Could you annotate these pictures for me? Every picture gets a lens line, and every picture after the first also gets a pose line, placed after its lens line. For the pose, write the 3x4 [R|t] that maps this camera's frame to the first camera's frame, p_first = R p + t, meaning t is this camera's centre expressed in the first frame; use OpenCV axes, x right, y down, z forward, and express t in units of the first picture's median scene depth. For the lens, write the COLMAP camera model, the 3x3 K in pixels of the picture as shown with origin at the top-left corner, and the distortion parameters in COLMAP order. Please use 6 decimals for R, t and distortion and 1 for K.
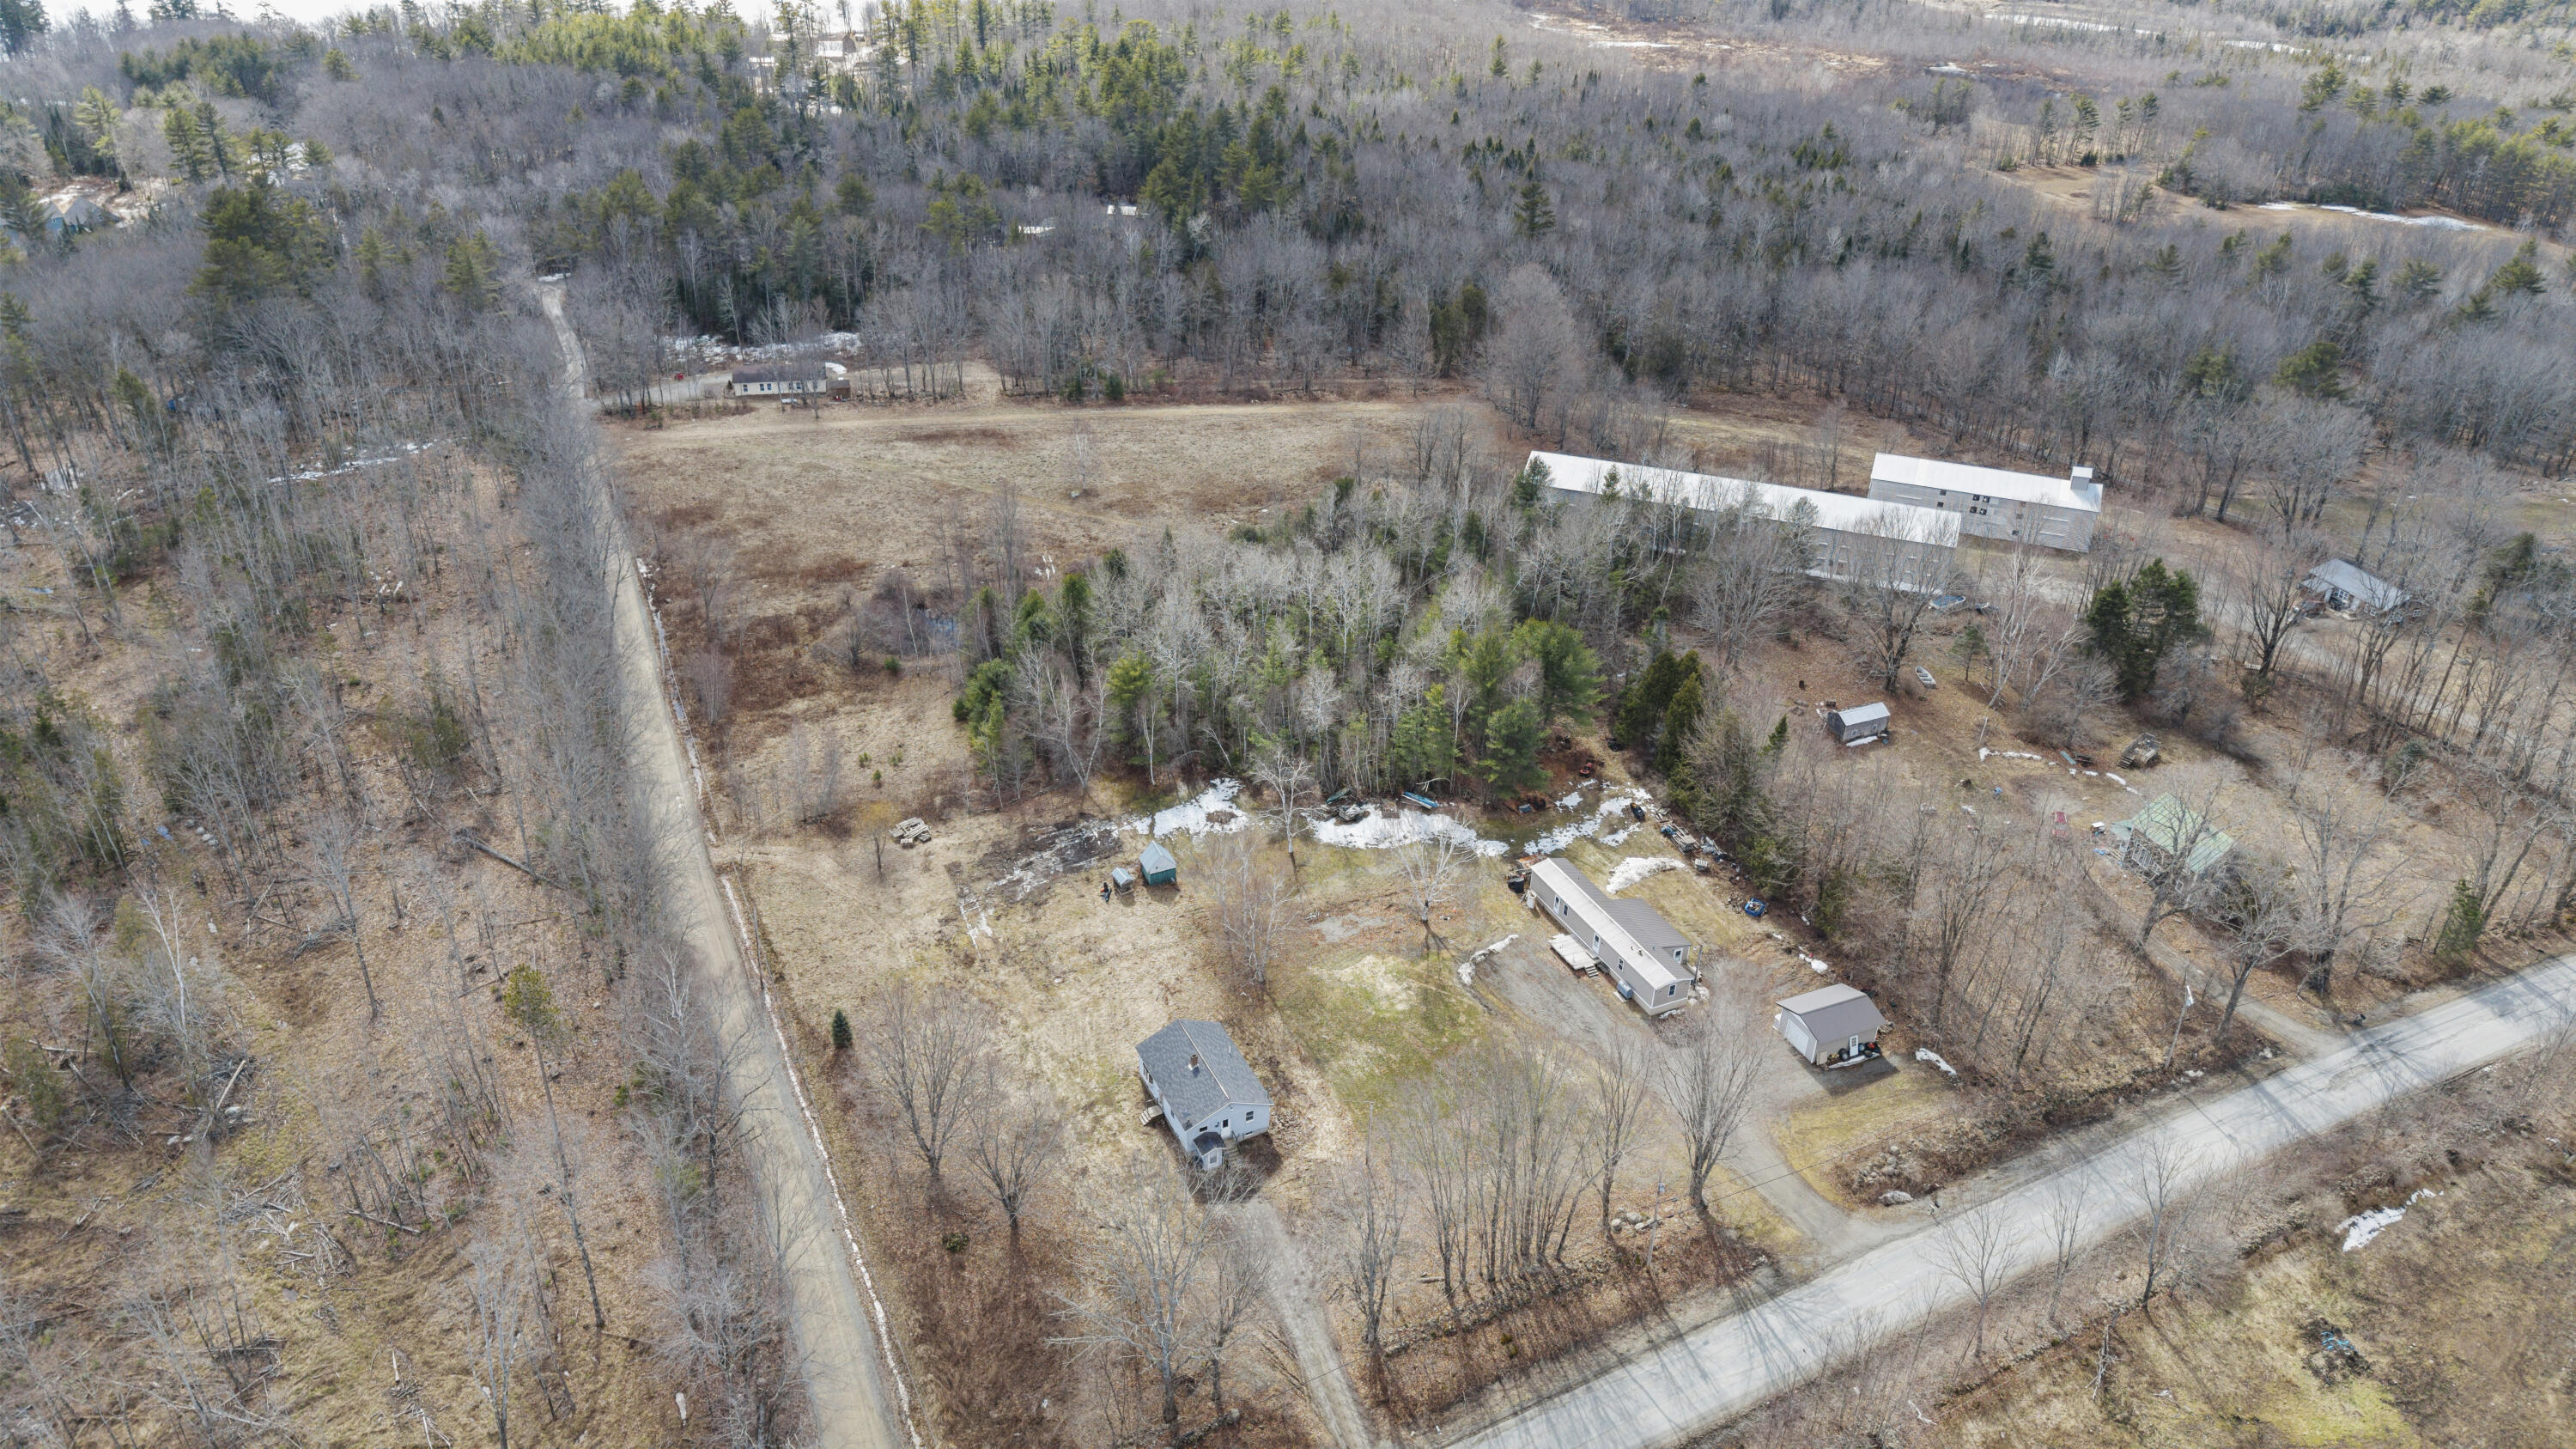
lens RADIAL K [[1728.8, 0, 1301.1], [0, 1728.8, 727.4], [0, 0, 1]] dist [0.070594, -0.063767]
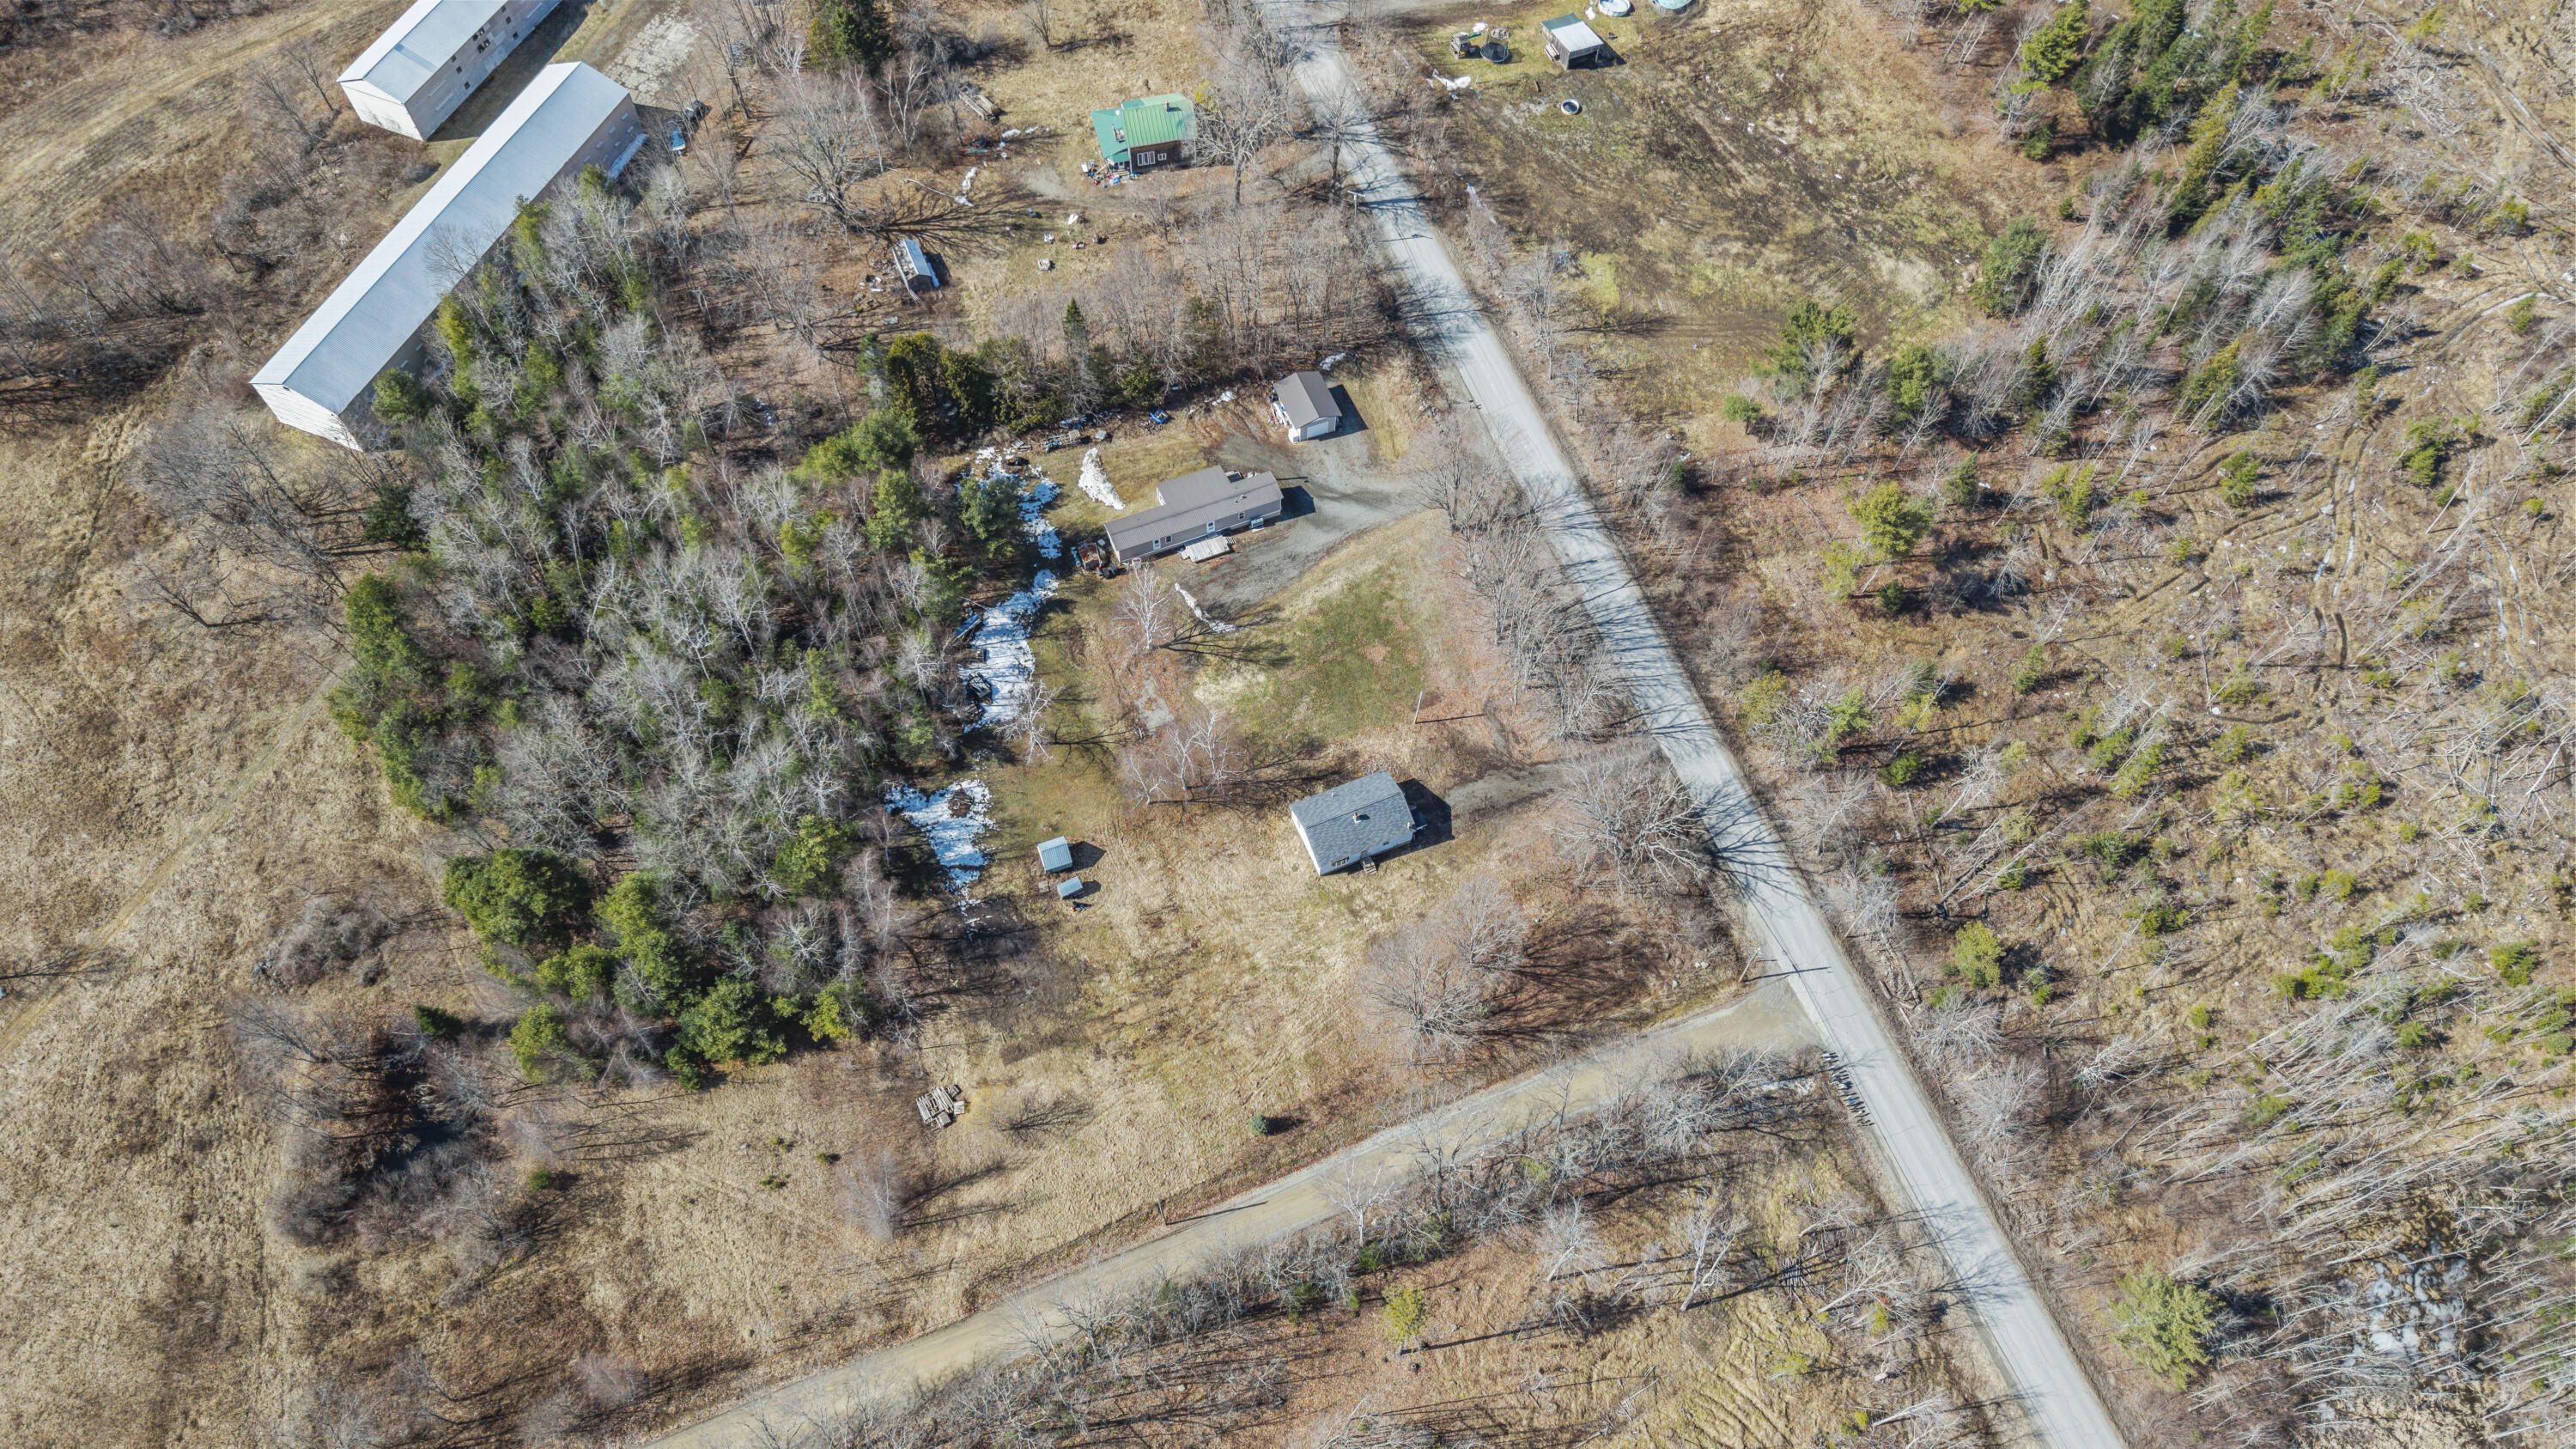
lens RADIAL K [[1728.8, 0, 1301.1], [0, 1728.8, 727.4], [0, 0, 1]] dist [0.070594, -0.063767]
pose [[0.034696, -0.883312, 0.467499, -0.488830], [0.458394, 0.429739, 0.777946, -0.685007], [-0.888072, 0.187307, 0.419815, 0.410266]]
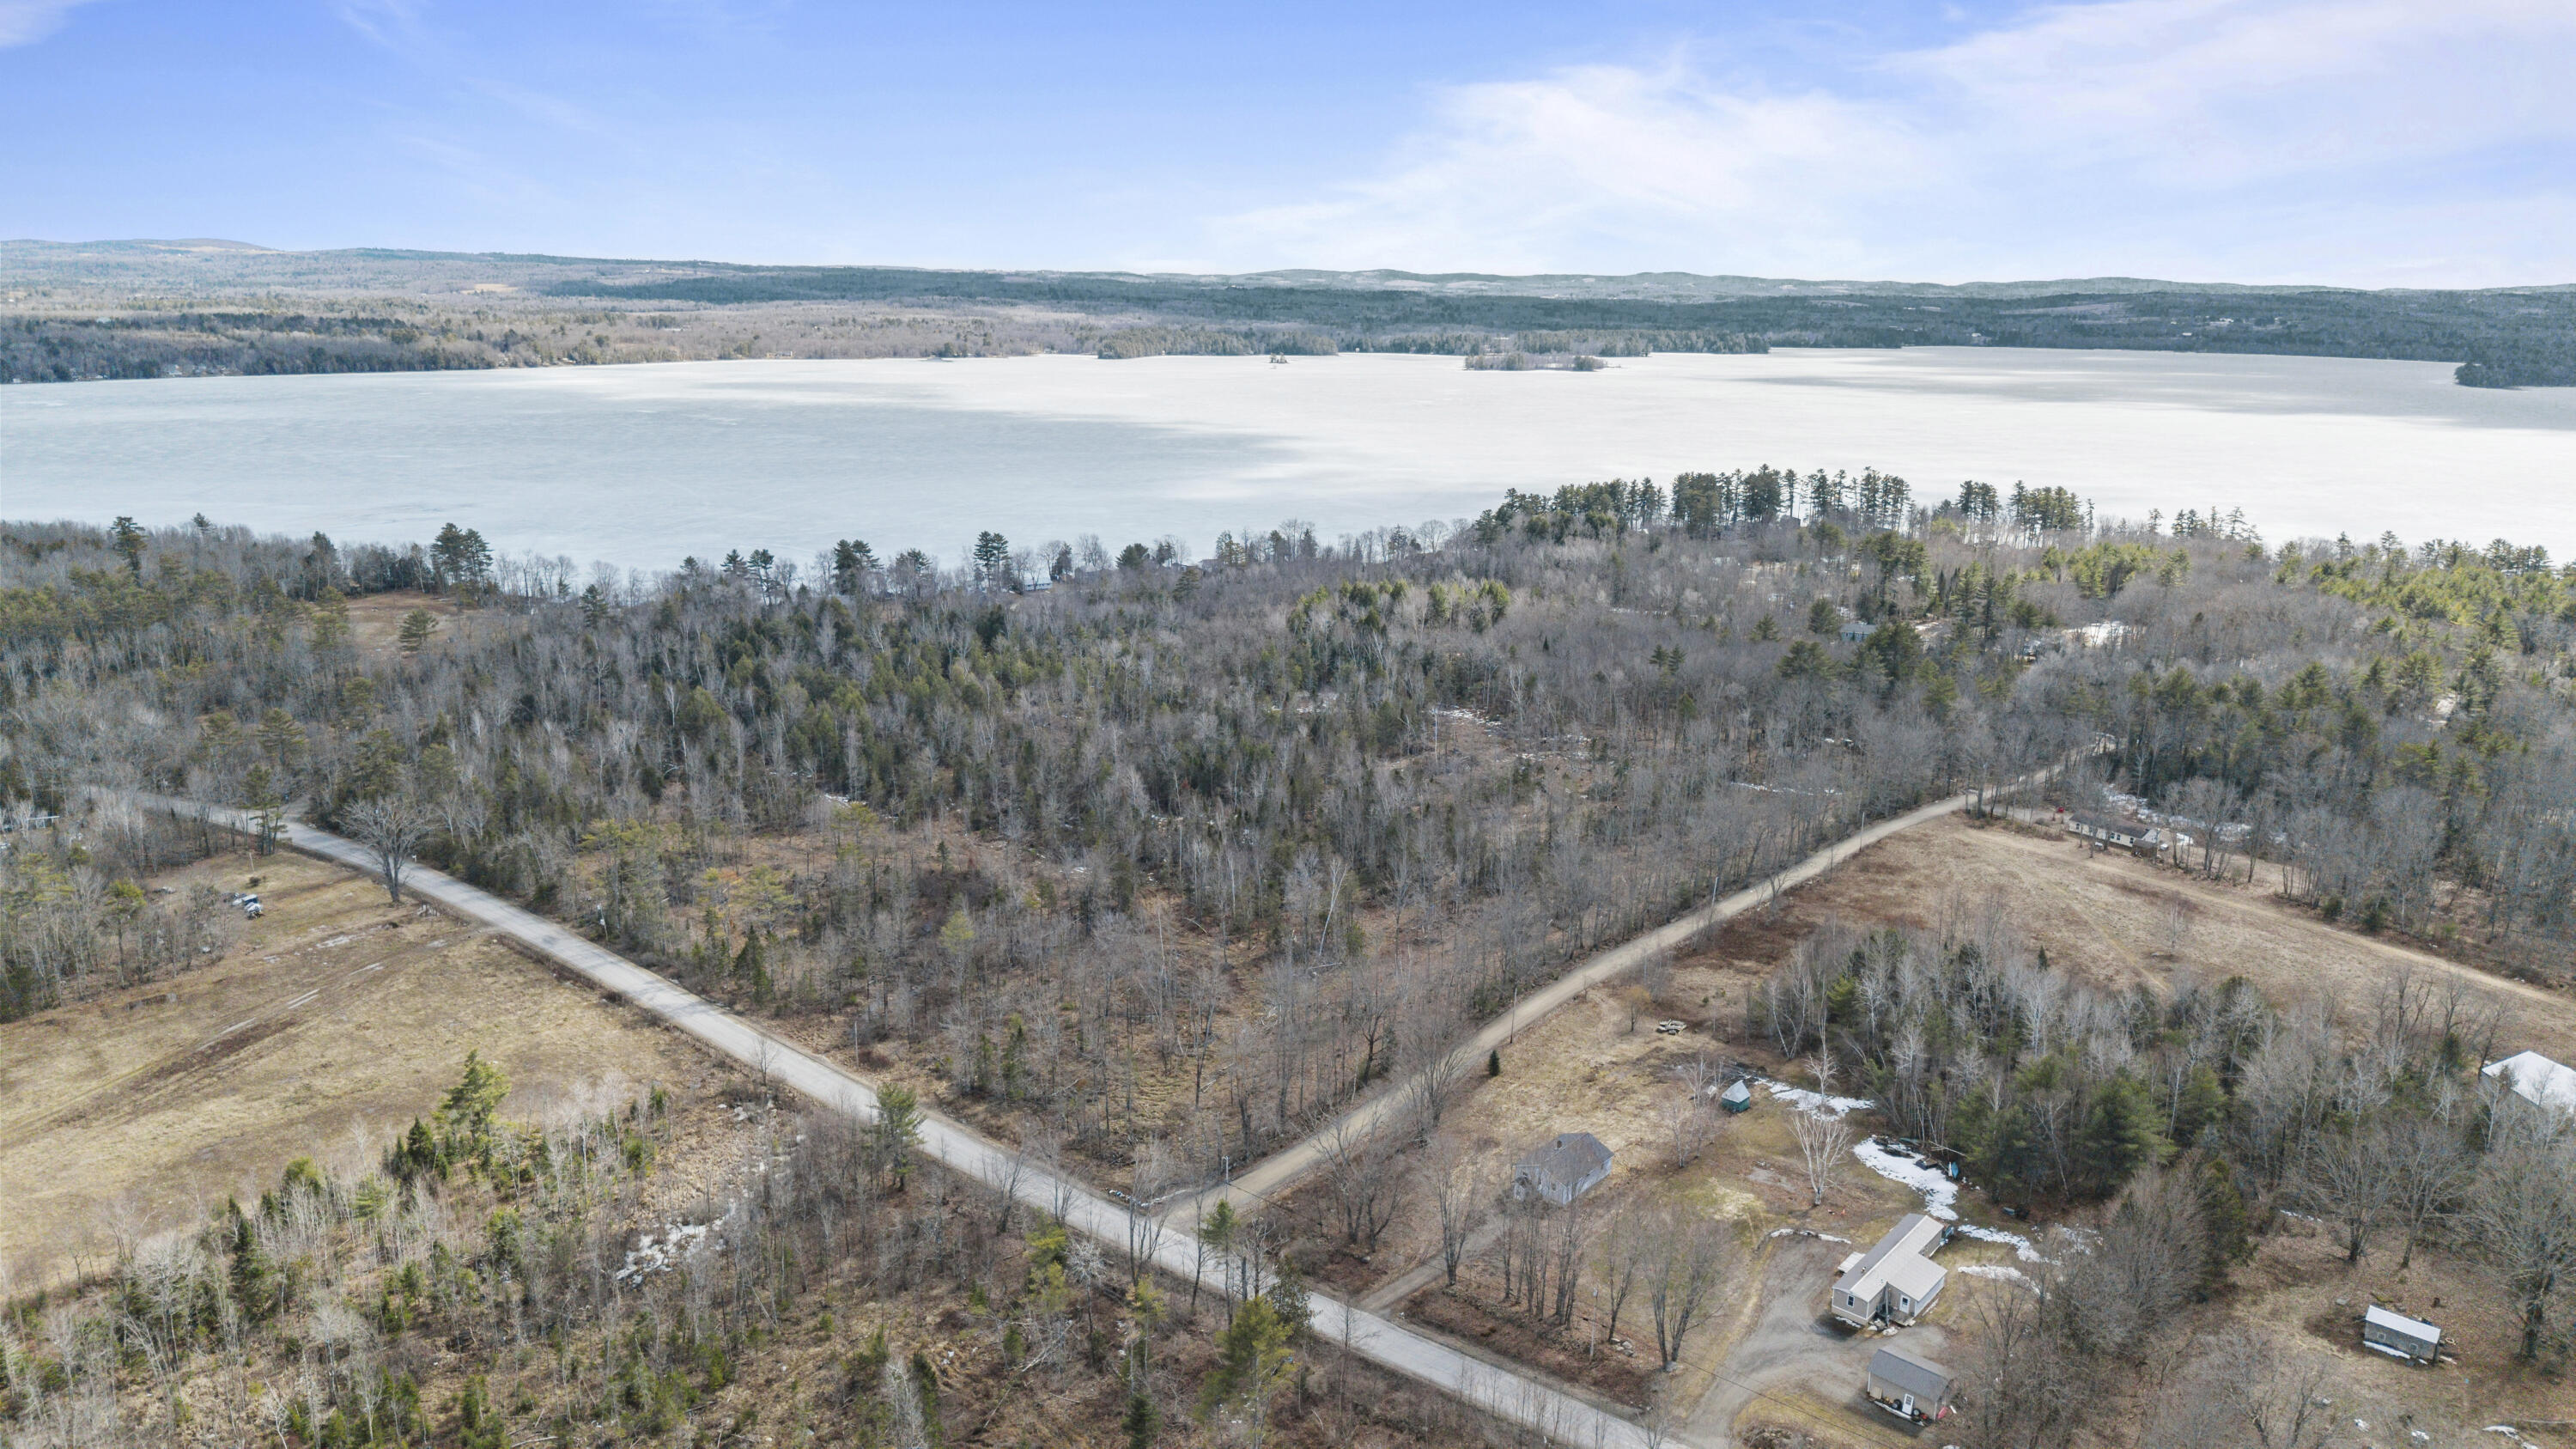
lens RADIAL K [[1709.9, 0, 1306.3], [0, 1709.9, 780.0], [0, 0, 1]] dist [0.069308, -0.061875]
pose [[0.402460, 0.238336, -0.883868, 0.909732], [-0.453024, 0.890852, 0.033940, -0.036058], [0.795484, 0.386754, 0.466504, -0.004717]]
